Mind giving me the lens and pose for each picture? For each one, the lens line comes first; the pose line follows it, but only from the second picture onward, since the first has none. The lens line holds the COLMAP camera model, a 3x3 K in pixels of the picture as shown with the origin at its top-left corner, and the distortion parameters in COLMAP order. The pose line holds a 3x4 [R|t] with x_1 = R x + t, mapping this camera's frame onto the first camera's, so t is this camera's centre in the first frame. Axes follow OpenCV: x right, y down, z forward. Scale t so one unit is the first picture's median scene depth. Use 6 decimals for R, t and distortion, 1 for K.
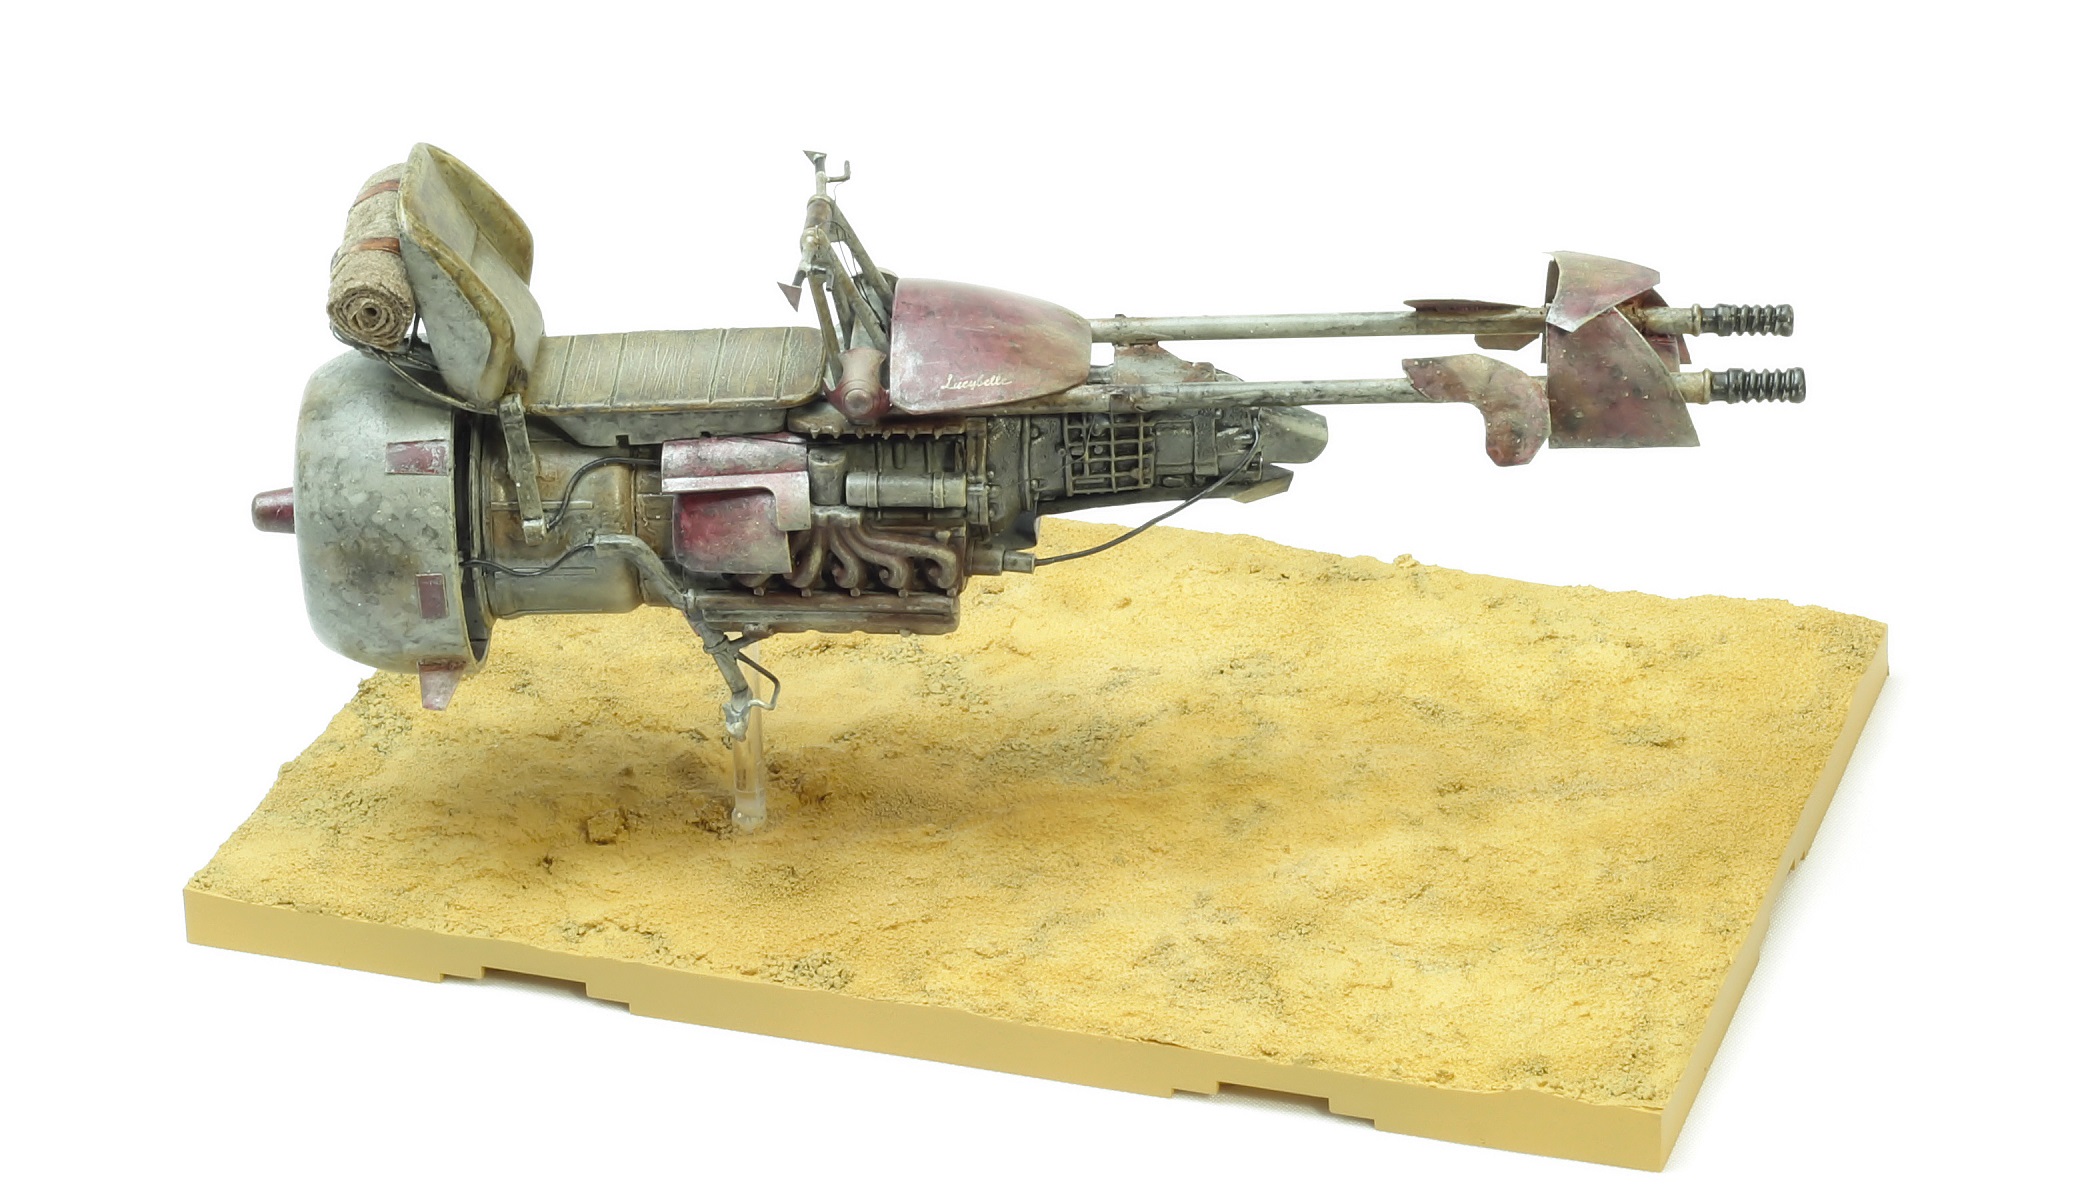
lens RADIAL K [[6144.9, 0, 1050.0], [0, 6144.9, 600.0], [0, 0, 1]] dist [0.032544, 0.982816]
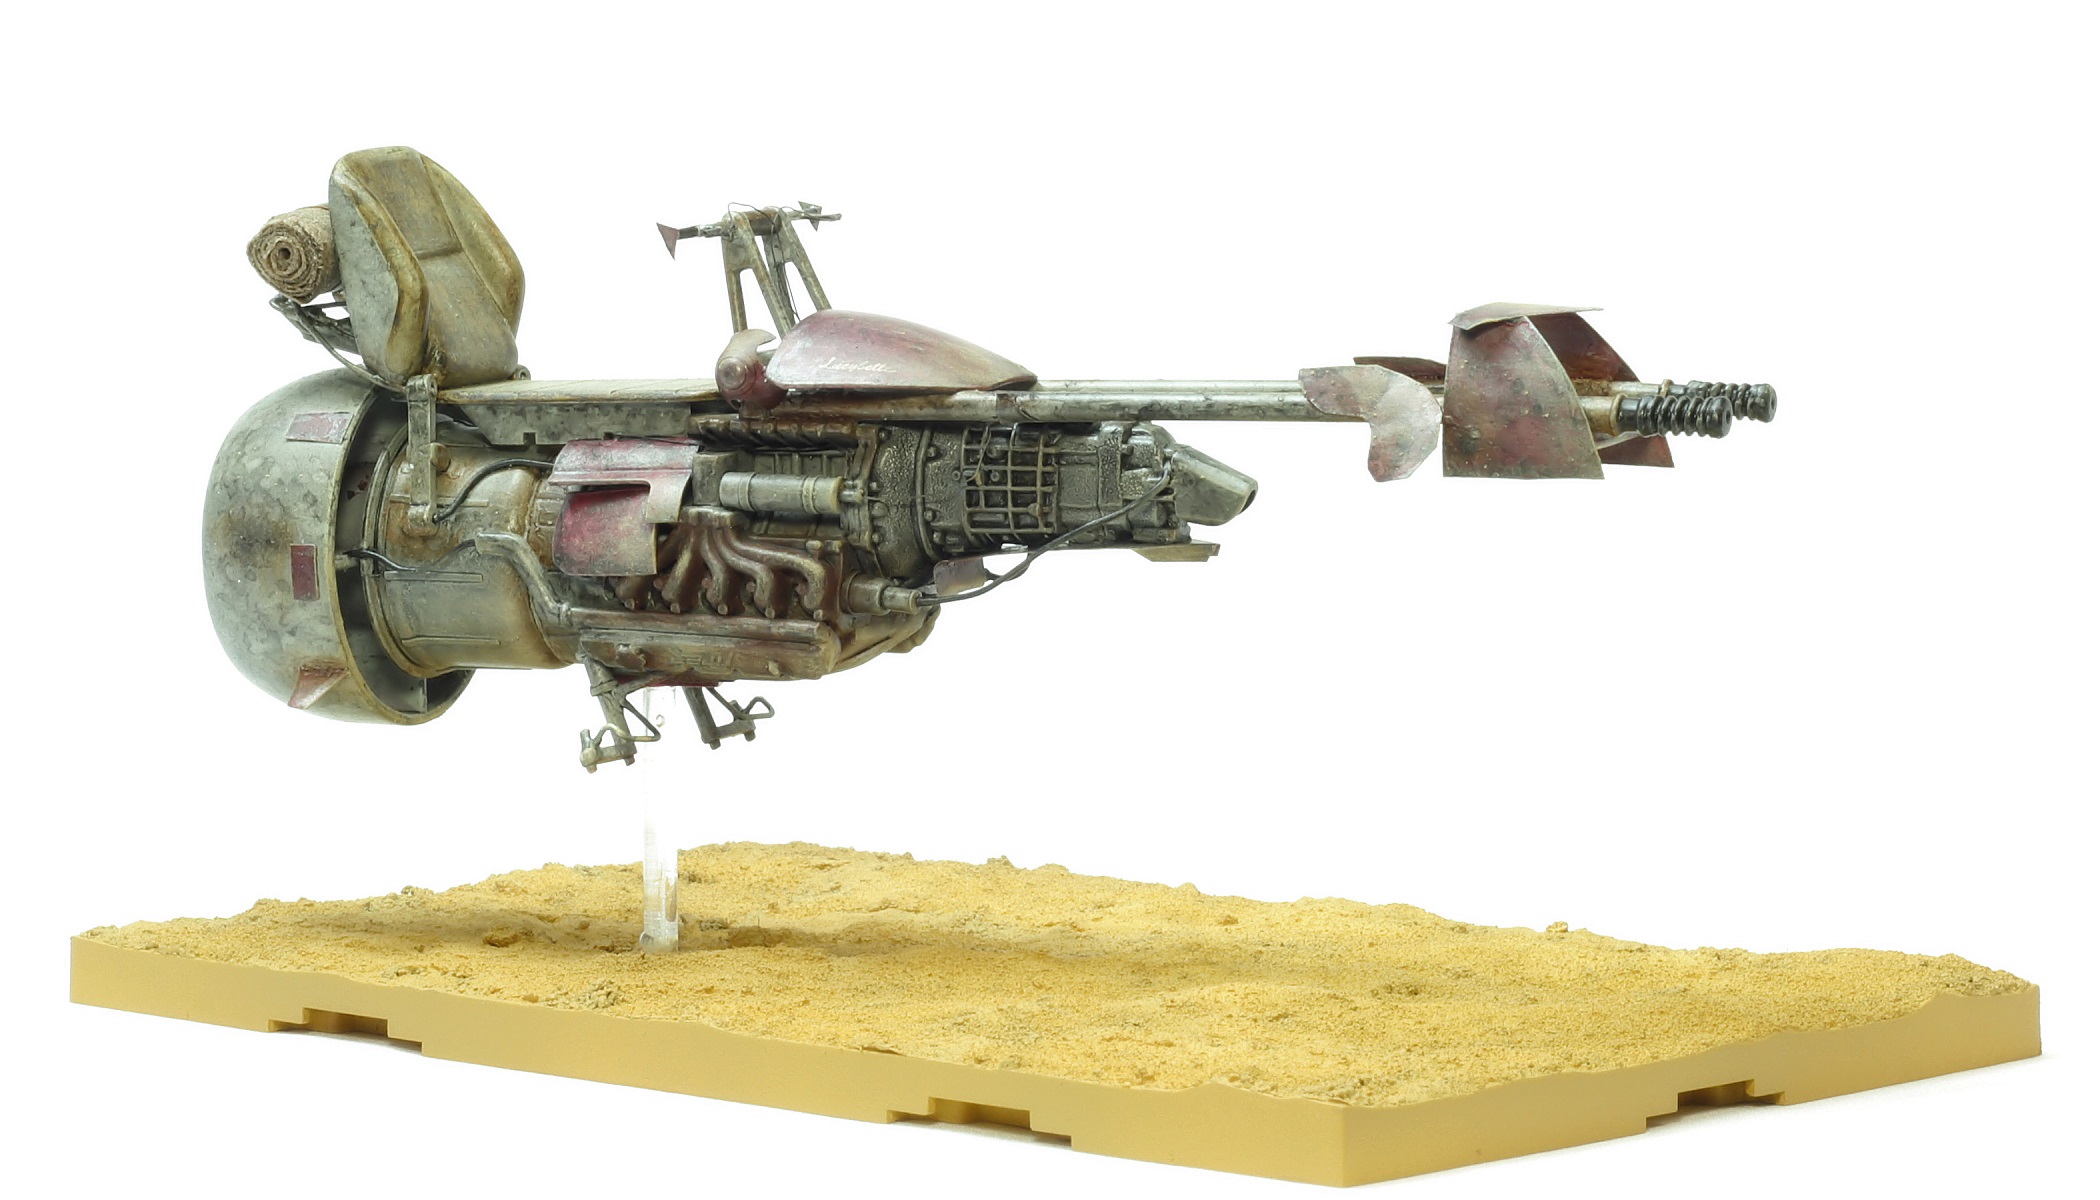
lens RADIAL K [[6144.9, 0, 1050.0], [0, 6144.9, 600.0], [0, 0, 1]] dist [0.032544, 0.982816]
pose [[0.925067, 0.064179, -0.374341, 0.357329], [-0.208242, 0.909969, -0.358597, 0.316824], [0.317624, 0.409680, 0.855148, 0.233762]]
